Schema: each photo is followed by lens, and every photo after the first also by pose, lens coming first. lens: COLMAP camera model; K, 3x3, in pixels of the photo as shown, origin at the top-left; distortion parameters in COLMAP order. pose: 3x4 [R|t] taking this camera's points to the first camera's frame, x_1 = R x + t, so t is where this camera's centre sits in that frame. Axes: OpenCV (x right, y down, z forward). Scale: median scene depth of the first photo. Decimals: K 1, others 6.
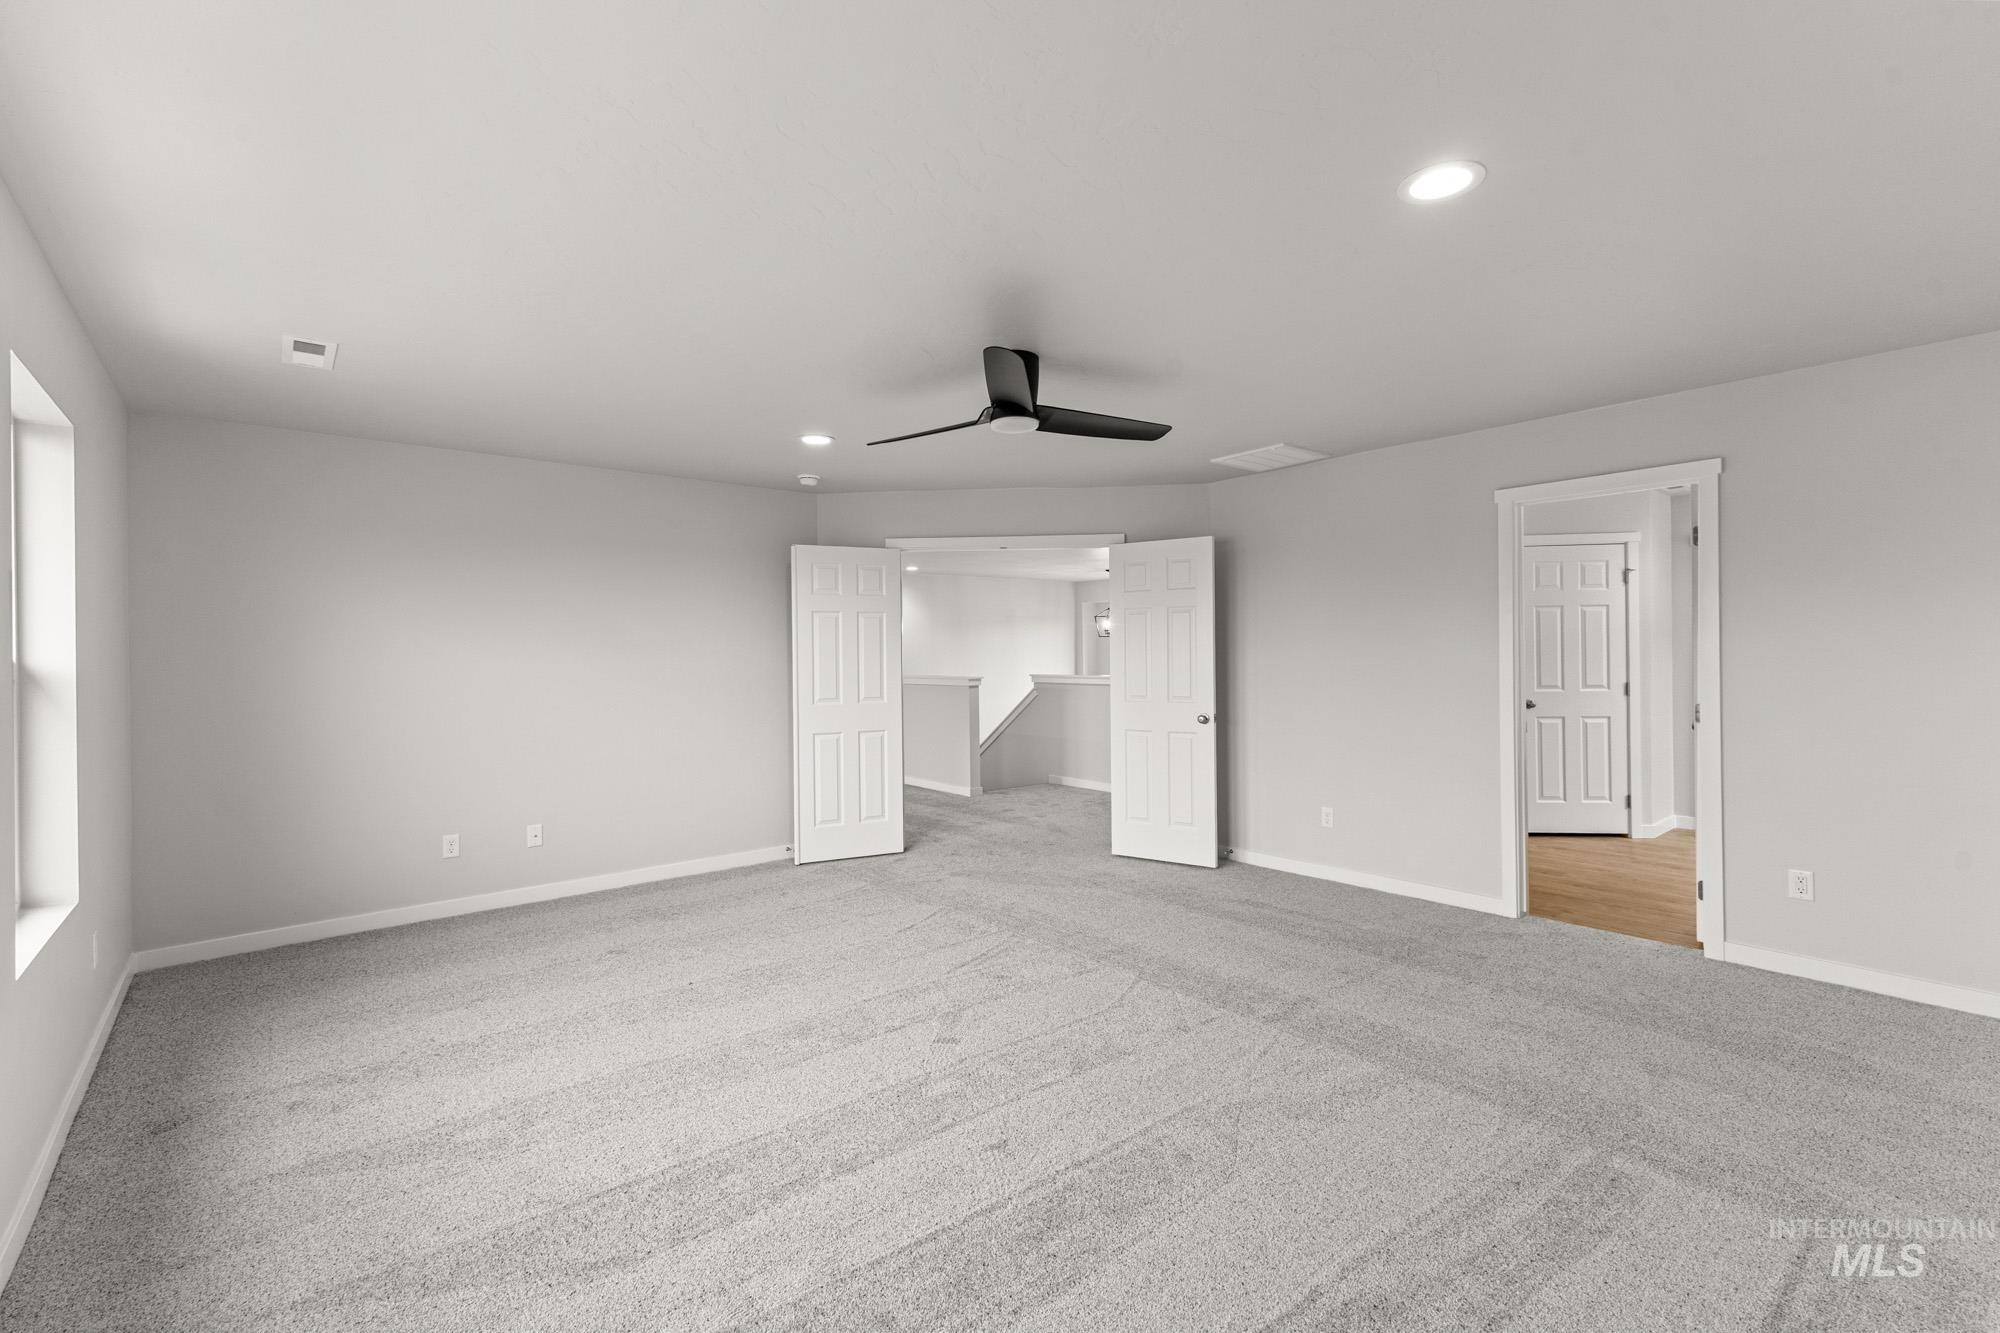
lens RADIAL K [[874.3, 0, 1004.2], [0, 874.3, 652.1], [0, 0, 1]] dist [0.009047, -0.000696]
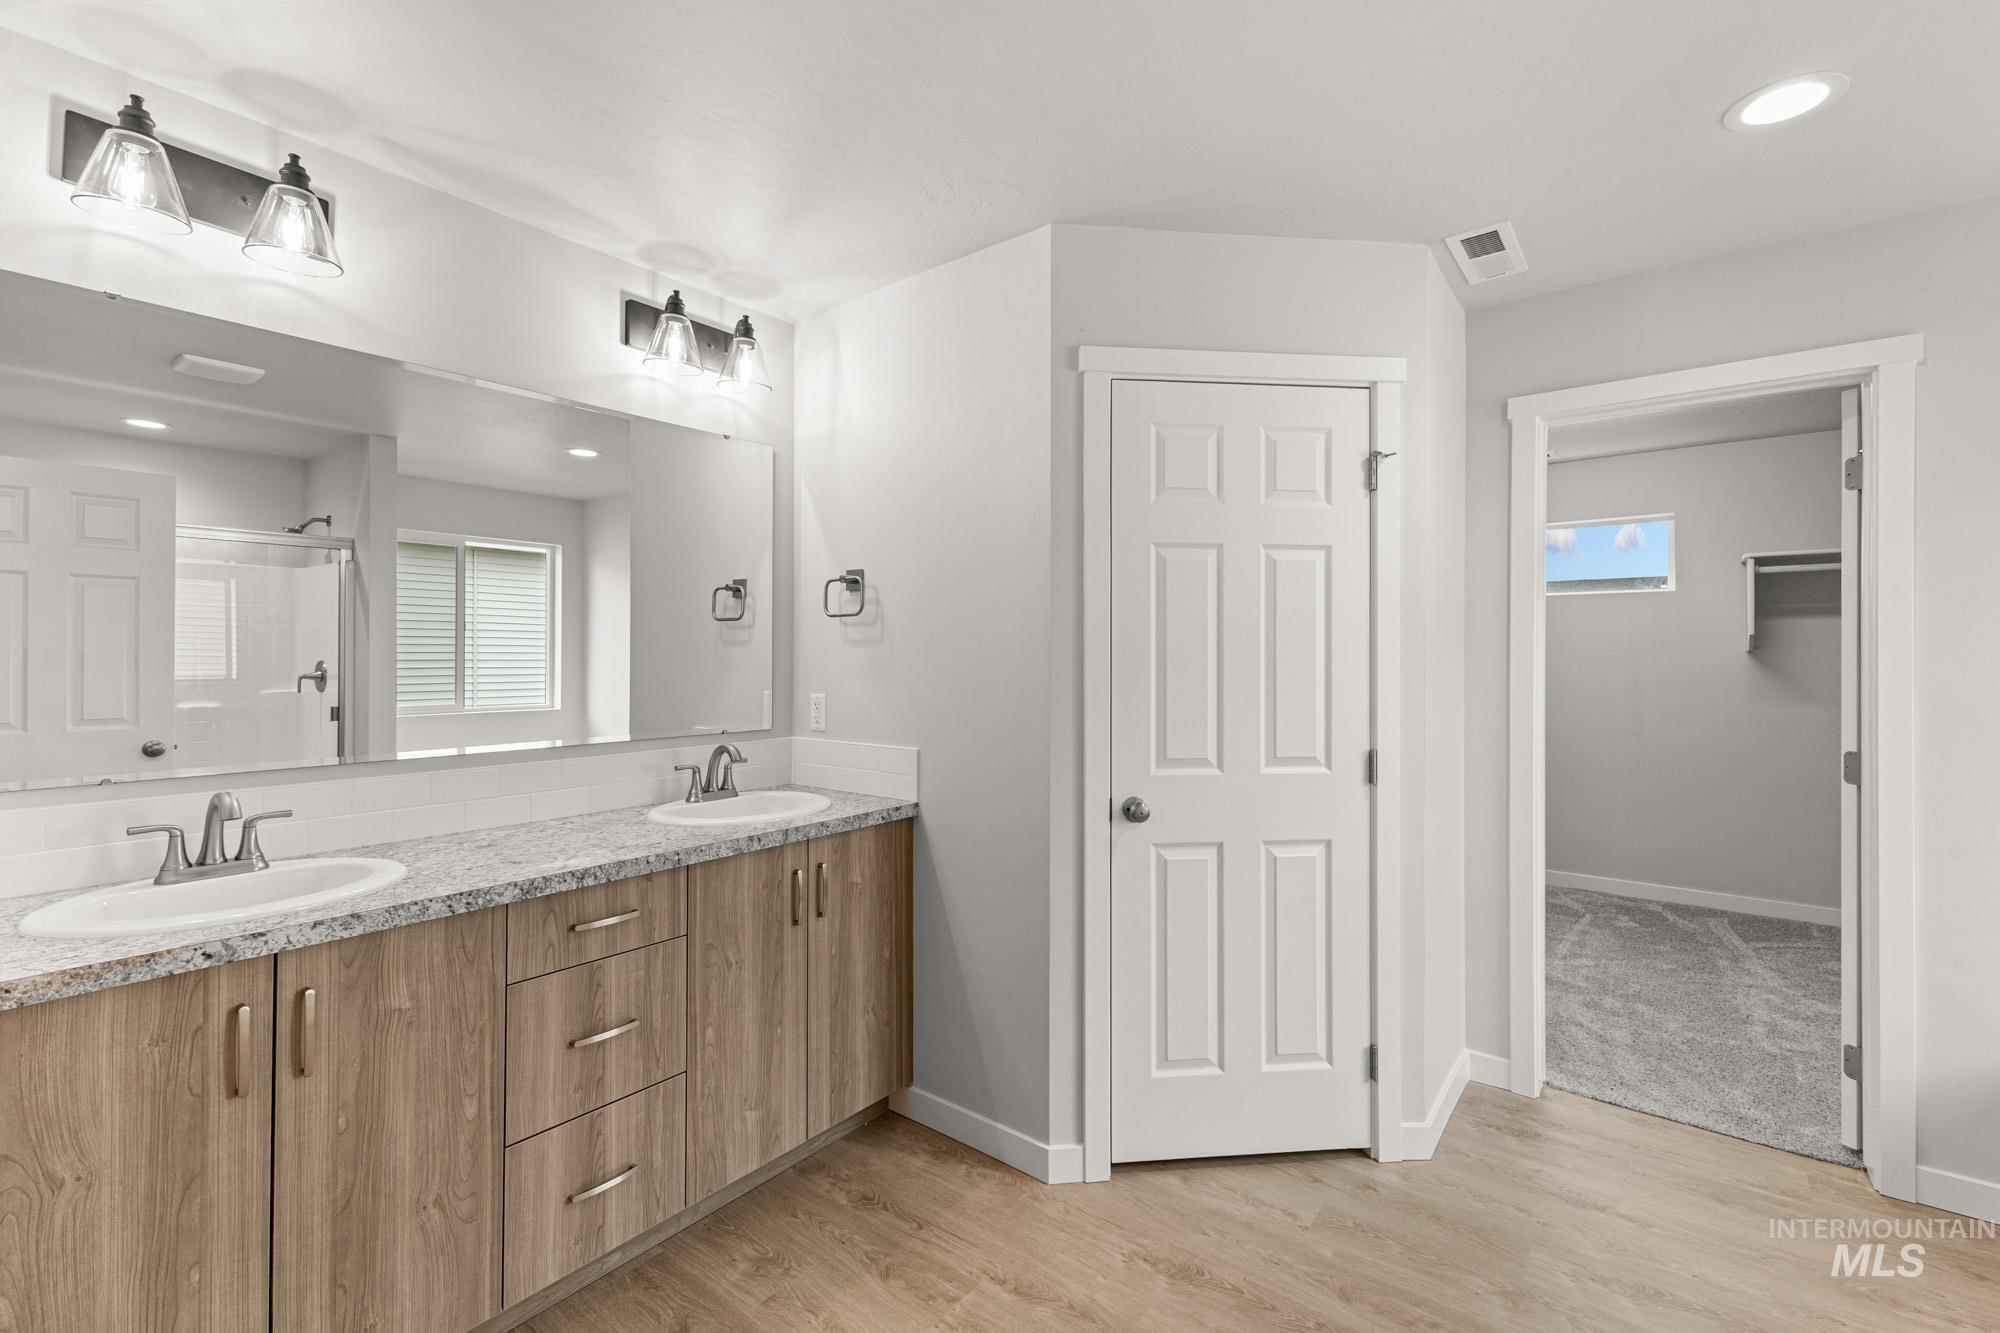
lens RADIAL K [[874.3, 0, 997.3], [0, 874.3, 665.2], [0, 0, 1]] dist [0.009047, -0.000696]
pose [[0.977135, 0.015288, 0.212070, 0.468052], [-0.013438, 0.999858, -0.010162, 0.003485], [-0.212195, 0.007080, 0.977202, 0.660766]]
